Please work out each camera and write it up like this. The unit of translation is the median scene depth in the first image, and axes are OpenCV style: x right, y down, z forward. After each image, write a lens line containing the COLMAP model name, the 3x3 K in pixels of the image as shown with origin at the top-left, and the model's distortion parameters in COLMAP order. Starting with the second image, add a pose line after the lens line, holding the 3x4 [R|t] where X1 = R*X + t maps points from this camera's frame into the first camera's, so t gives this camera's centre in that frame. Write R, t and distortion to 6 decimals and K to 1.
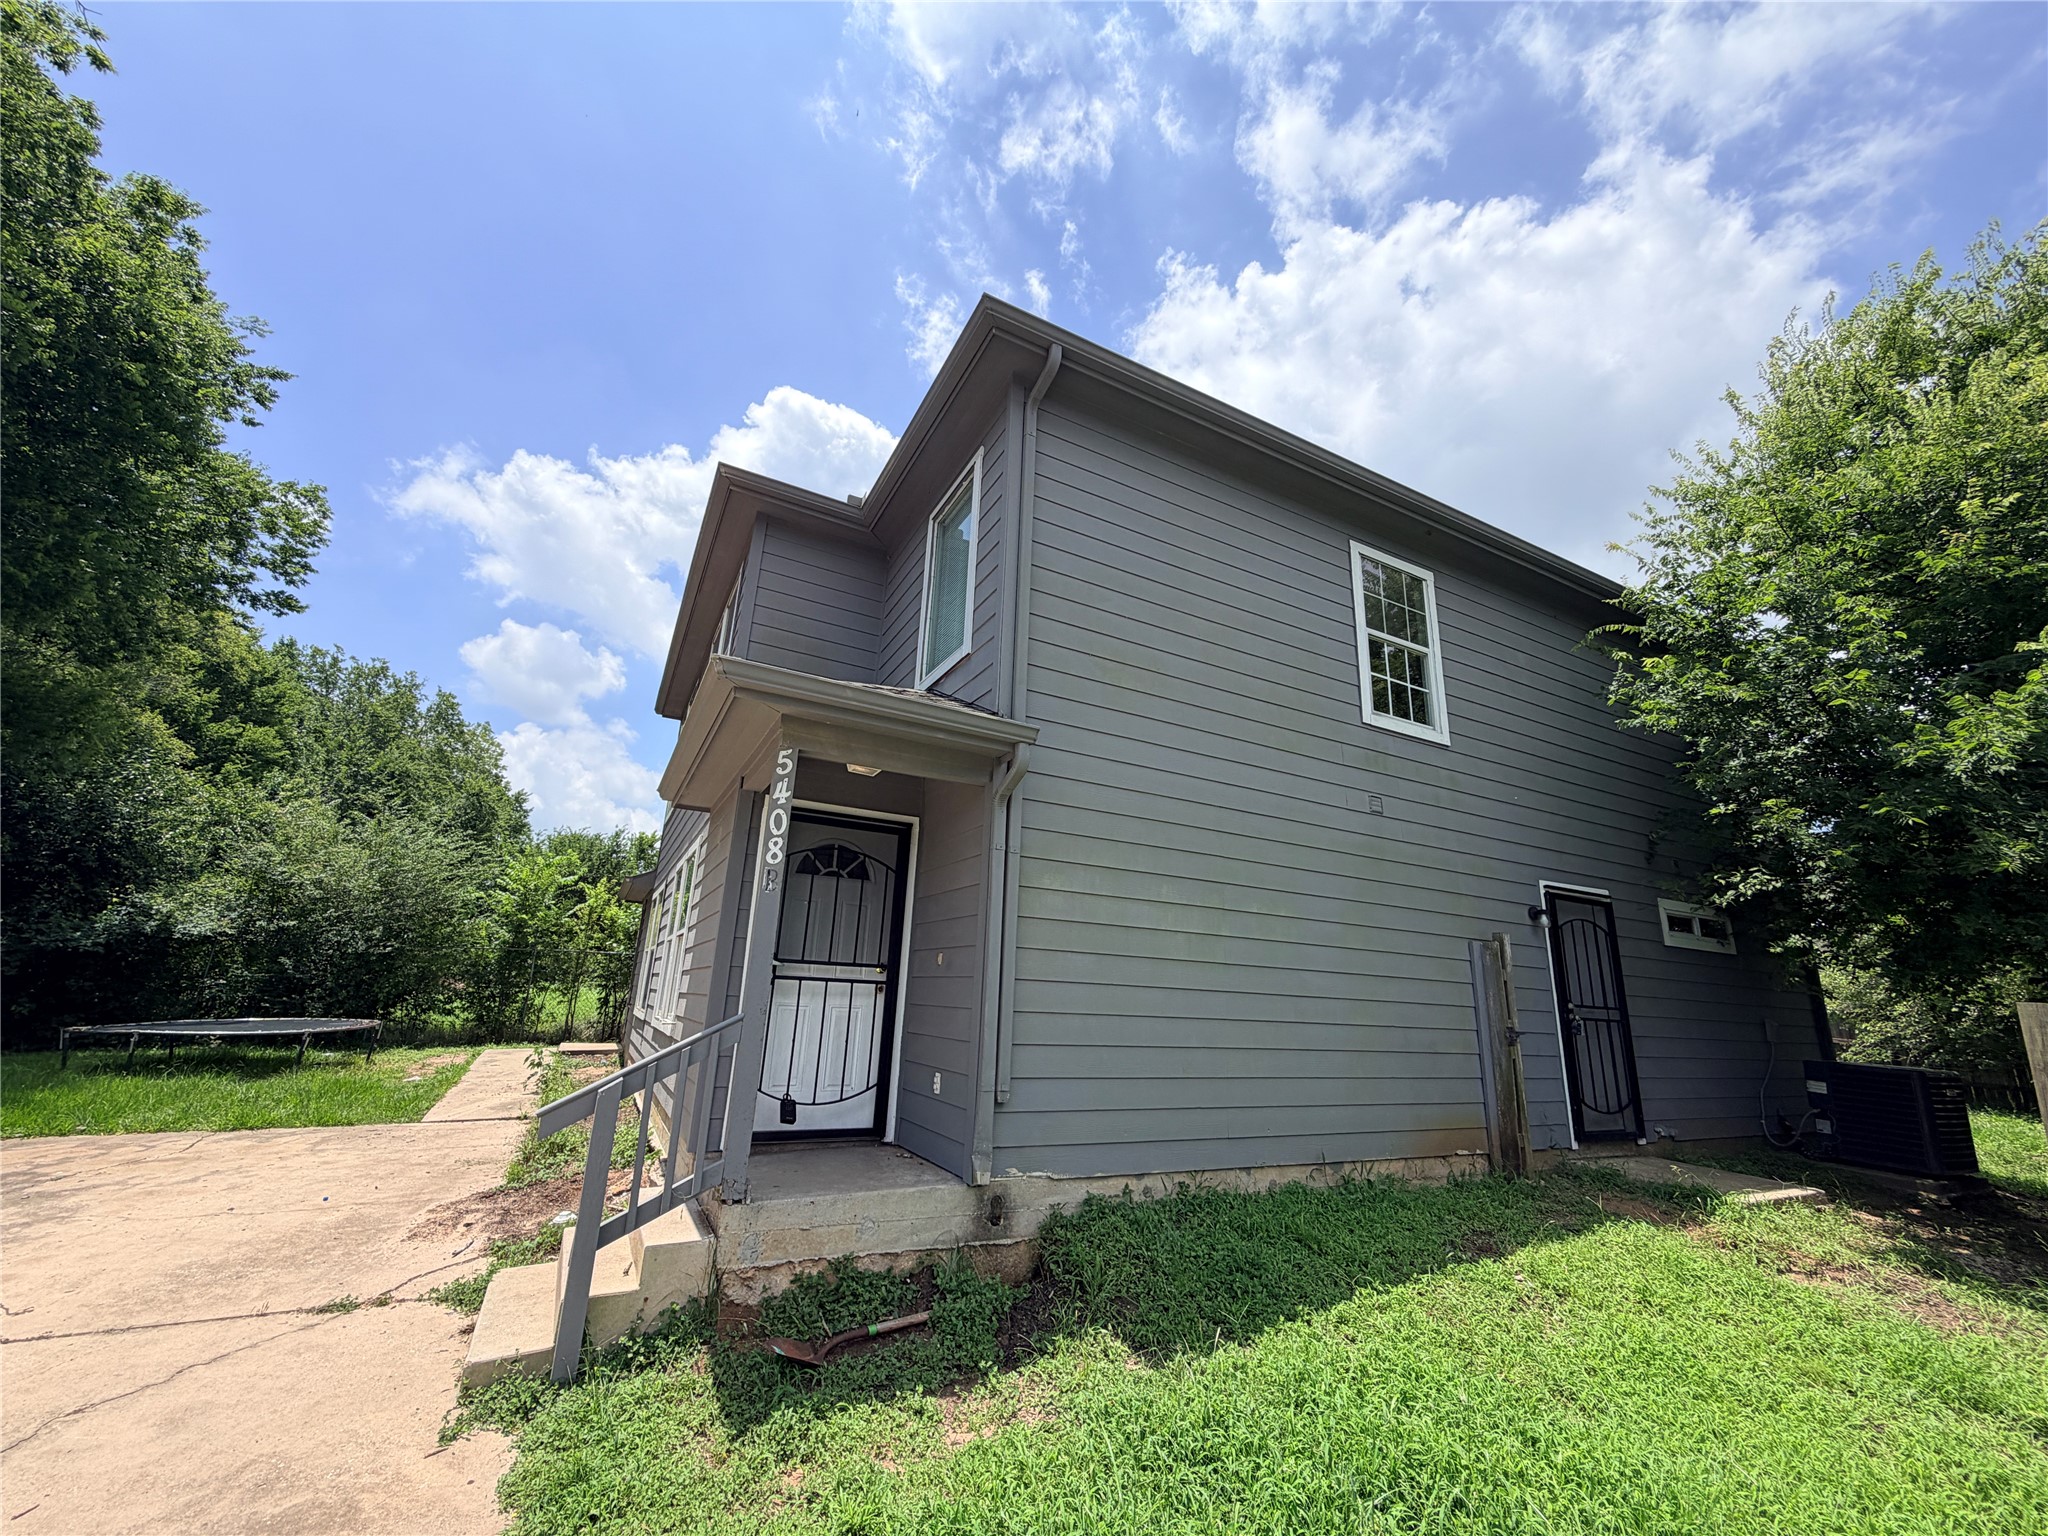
lens RADIAL K [[816.4, 0, 1024.2], [0, 816.4, 766.9], [0, 0, 1]] dist [0.000245, 0.000205]
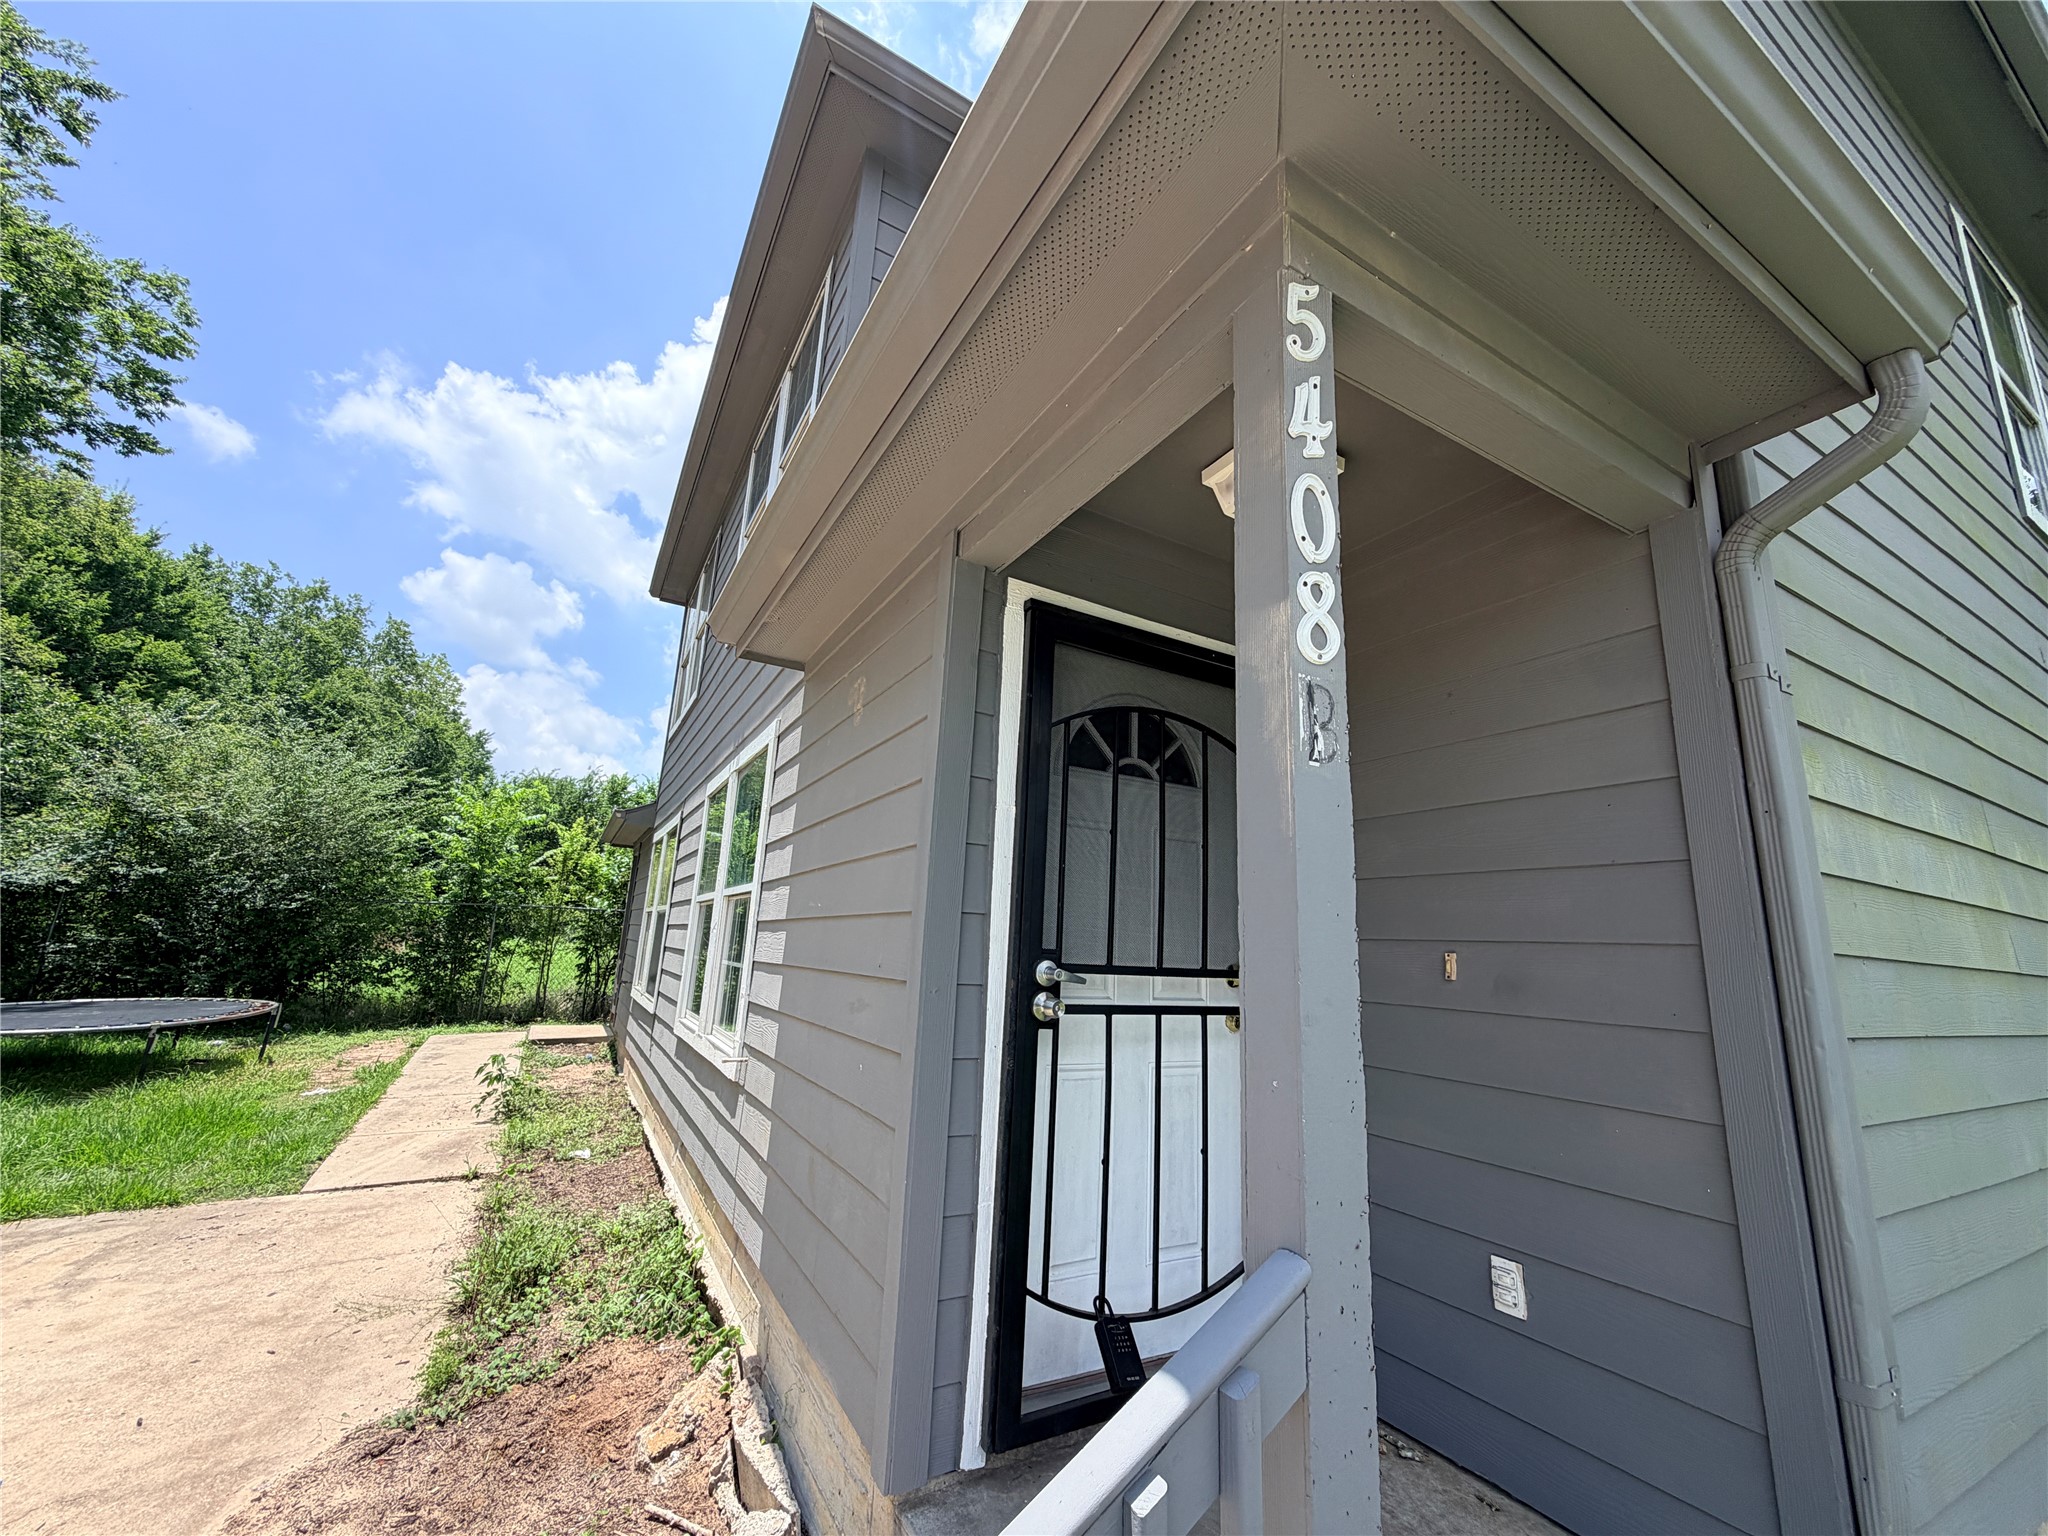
lens RADIAL K [[817.9, 0, 1020.5], [0, 817.9, 764.7], [0, 0, 1]] dist [-0.002632, 0.003397]
pose [[0.999550, 0.011149, 0.027863, -0.119359], [-0.012663, 0.998420, 0.054741, 0.040171], [-0.027209, -0.055070, 0.998112, 0.212144]]
